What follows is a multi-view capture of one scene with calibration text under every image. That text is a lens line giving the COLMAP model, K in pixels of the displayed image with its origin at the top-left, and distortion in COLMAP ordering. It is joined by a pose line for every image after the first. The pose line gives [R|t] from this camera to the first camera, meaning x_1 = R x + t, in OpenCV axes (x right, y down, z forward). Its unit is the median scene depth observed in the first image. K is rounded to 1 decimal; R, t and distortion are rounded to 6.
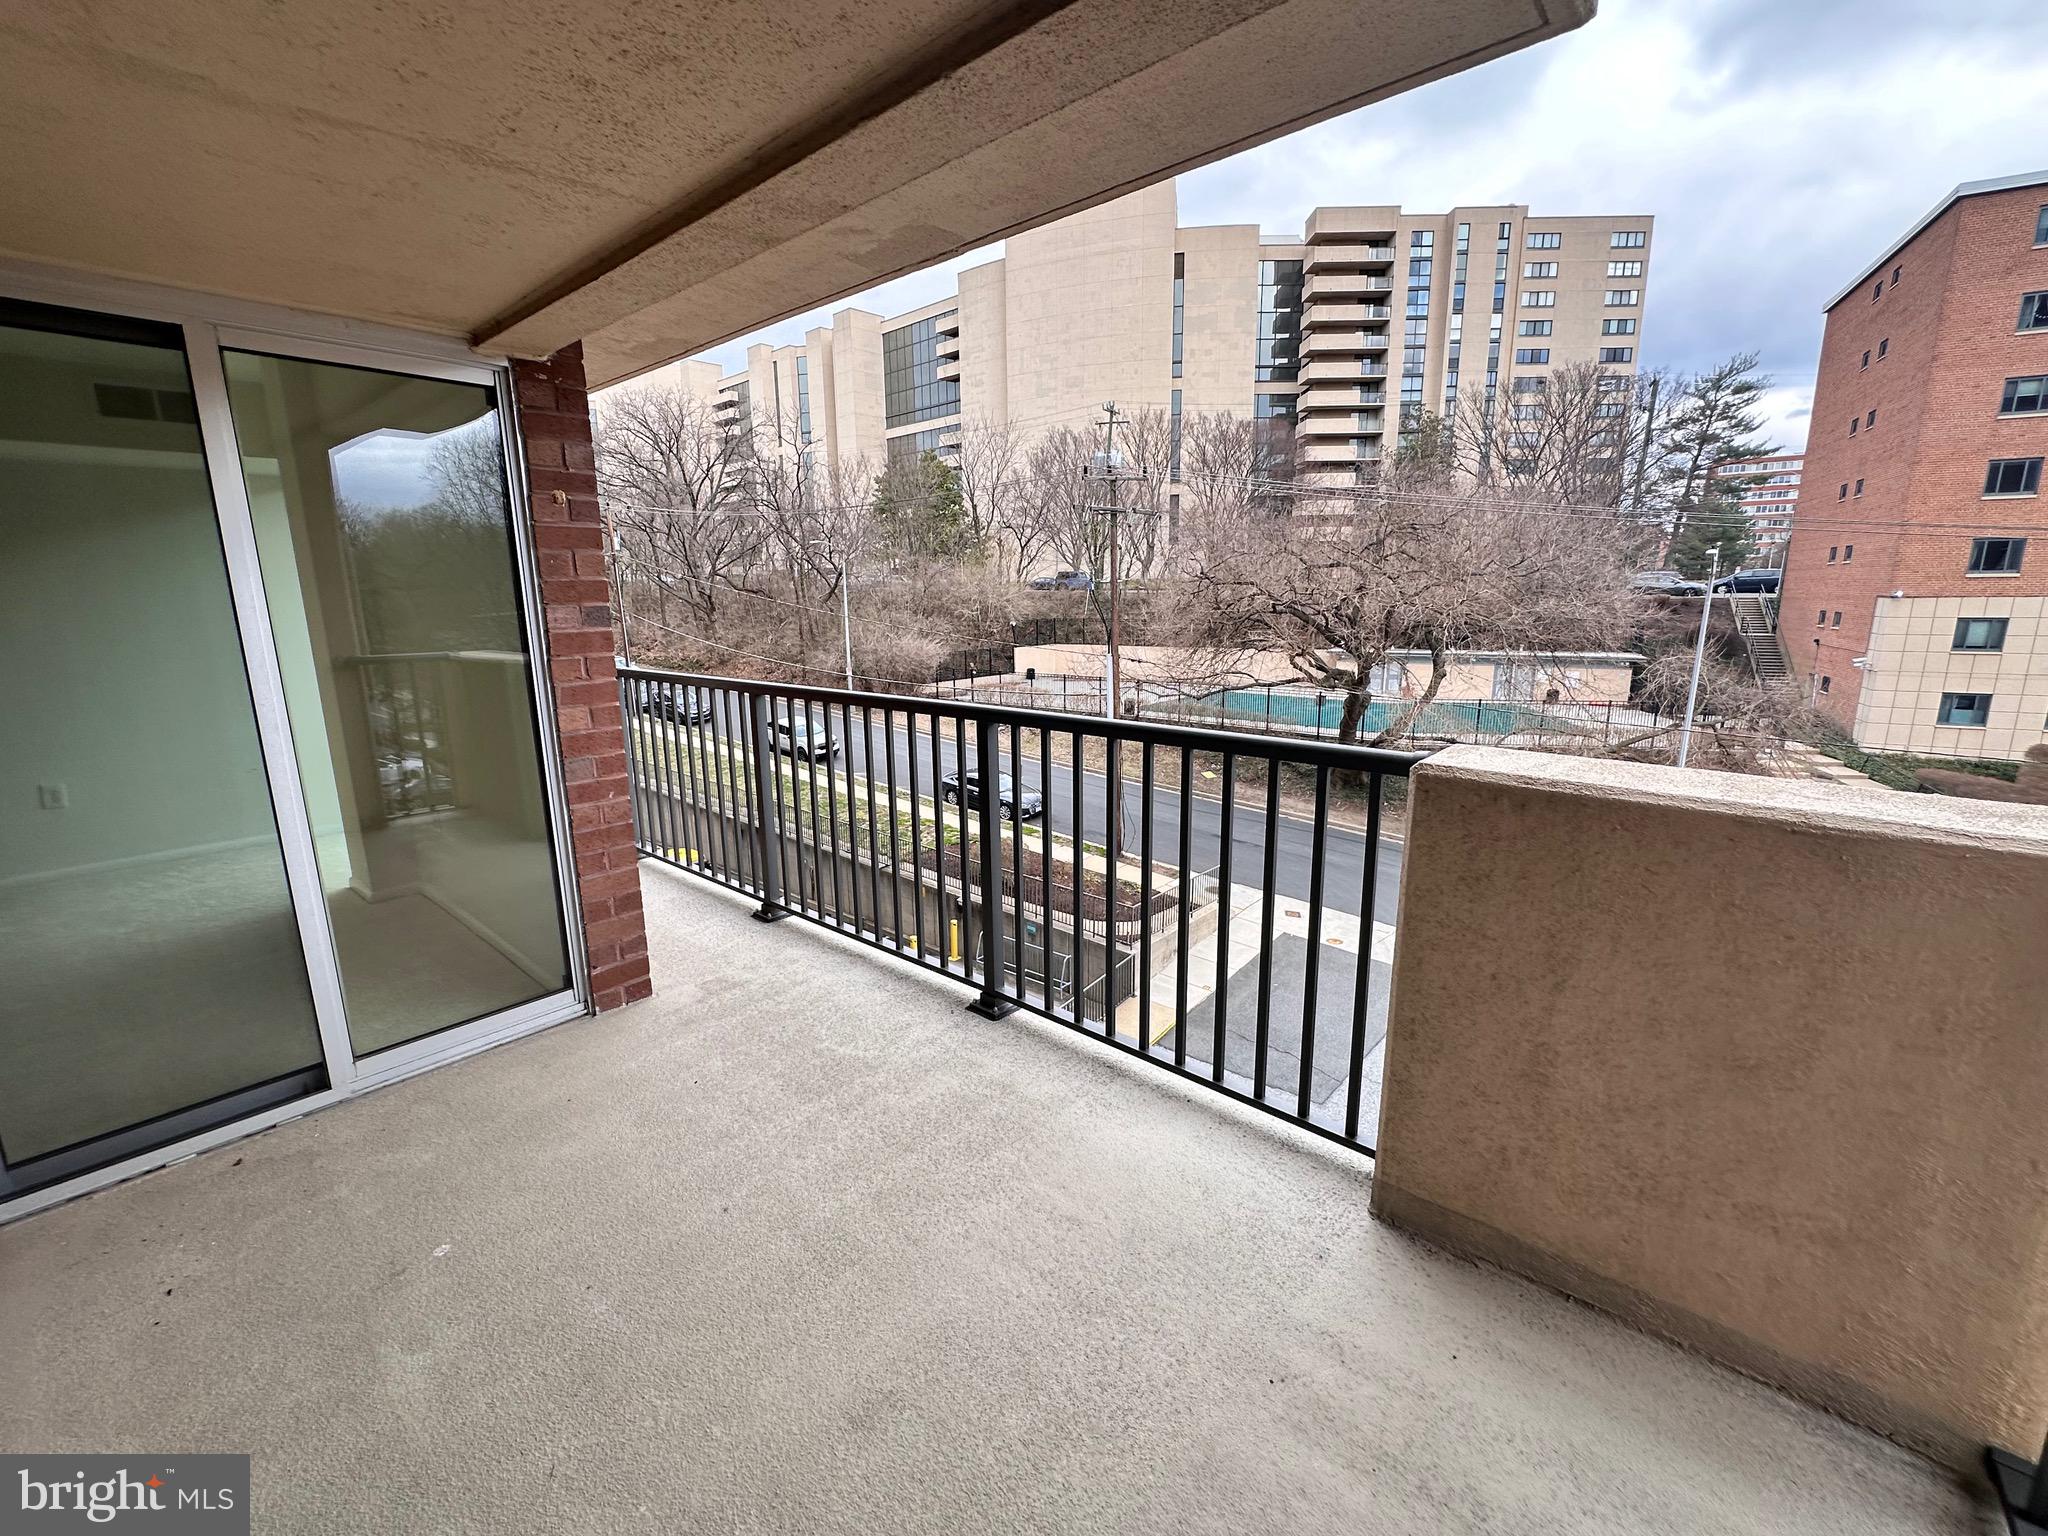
lens RADIAL K [[861.5, 0, 1004.9], [0, 861.5, 773.9], [0, 0, 1]] dist [0.003077, -0.000154]
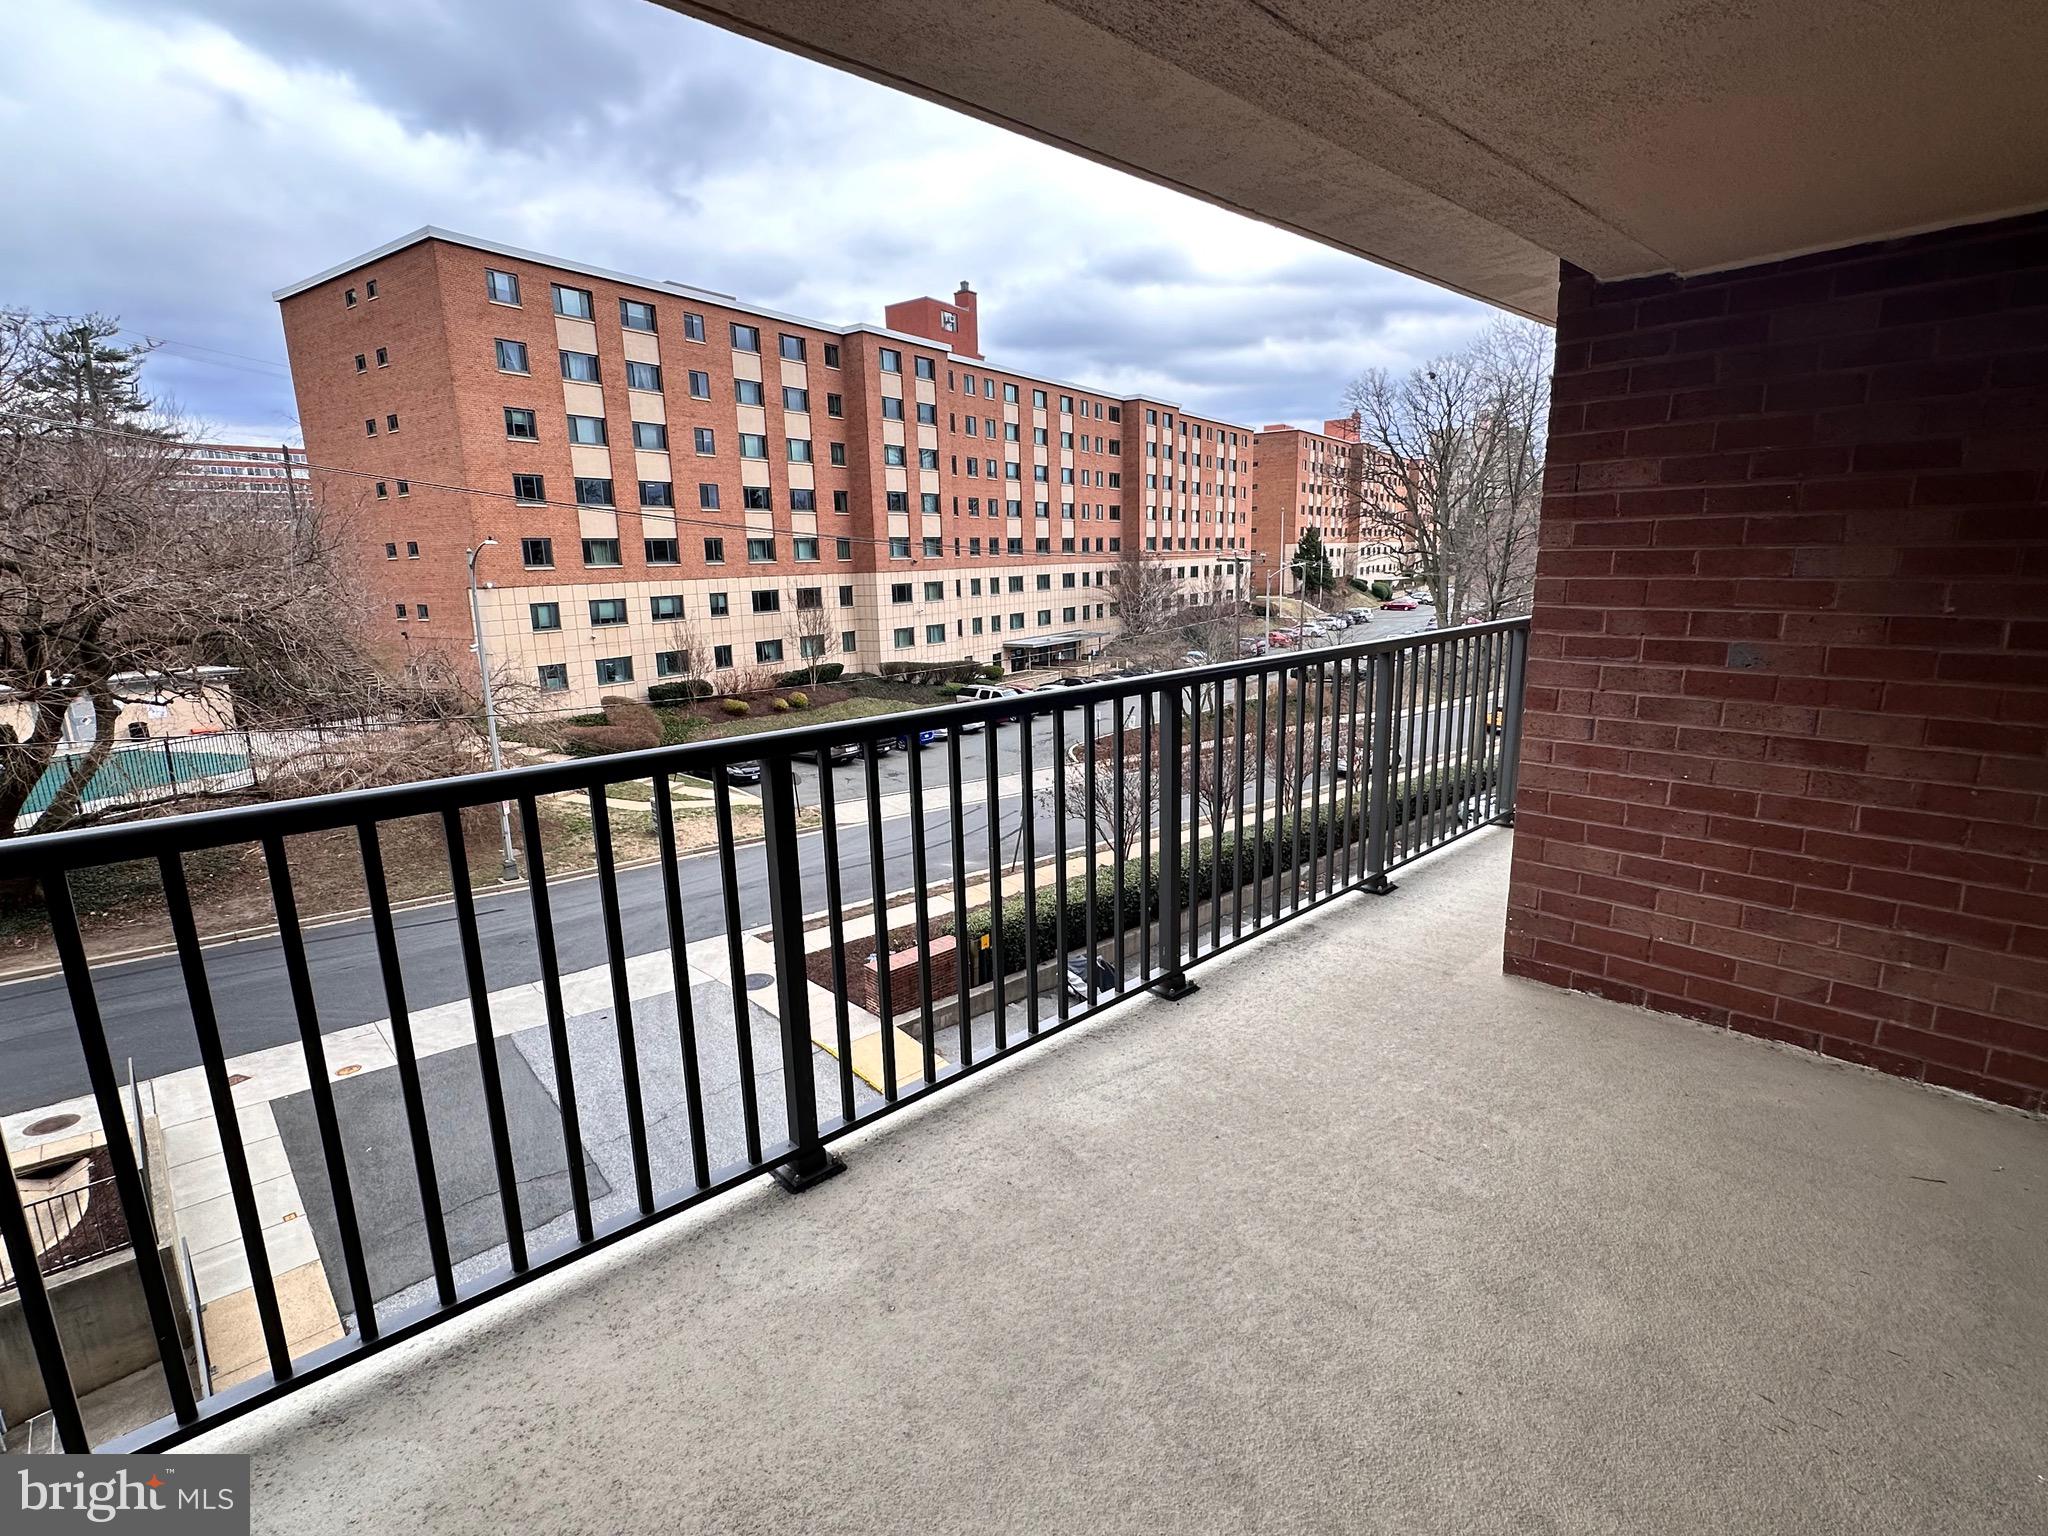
lens RADIAL K [[984.8, 0, 1007.9], [0, 984.8, 775.3], [0, 0, 1]] dist [-0.001850, 0.000893]
pose [[0.094310, -0.203249, 0.974575, -0.219097], [0.231502, 0.956580, 0.177093, -0.041282], [-0.968252, 0.208914, 0.137268, 0.223403]]
